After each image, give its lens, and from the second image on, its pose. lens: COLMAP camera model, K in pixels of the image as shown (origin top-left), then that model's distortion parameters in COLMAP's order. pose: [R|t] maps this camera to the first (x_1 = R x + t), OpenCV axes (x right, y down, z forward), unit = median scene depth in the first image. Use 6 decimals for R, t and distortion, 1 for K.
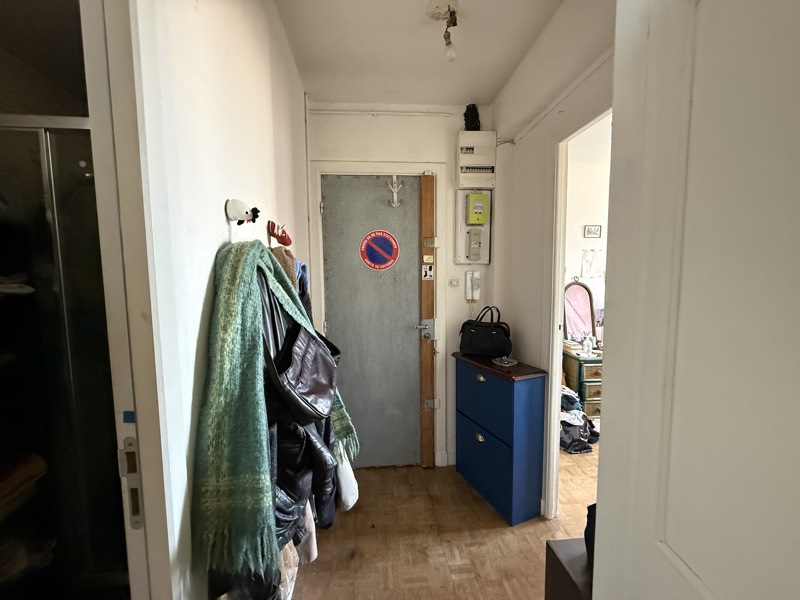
lens RADIAL K [[317.6, 0, 400.0], [0, 317.6, 300.0], [0, 0, 1]] dist [0.001081, 0.000097]
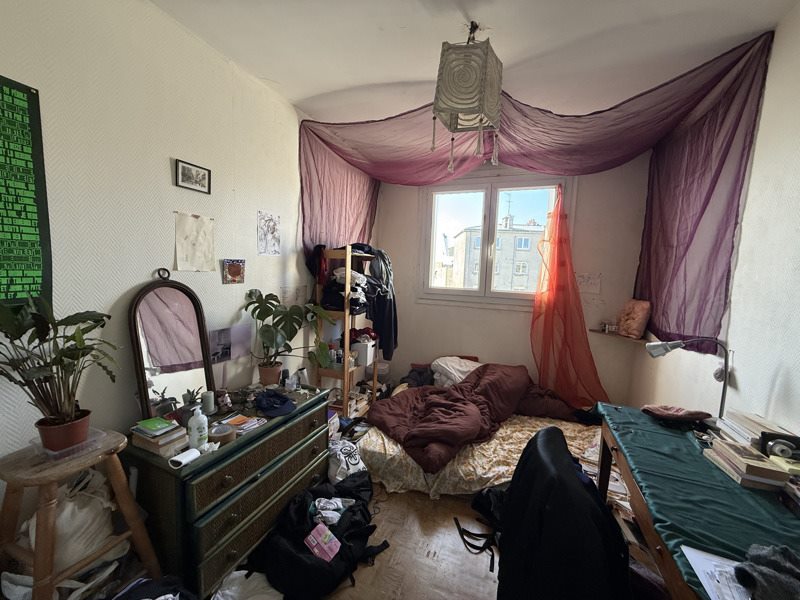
lens RADIAL K [[317.6, 0, 400.0], [0, 317.6, 300.0], [0, 0, 1]] dist [0.001081, 0.000097]
pose [[0.444686, -0.061836, 0.893550, 0.298250], [0.028818, 0.998085, 0.054729, -0.044280], [-0.895223, 0.001413, 0.445616, 0.497075]]
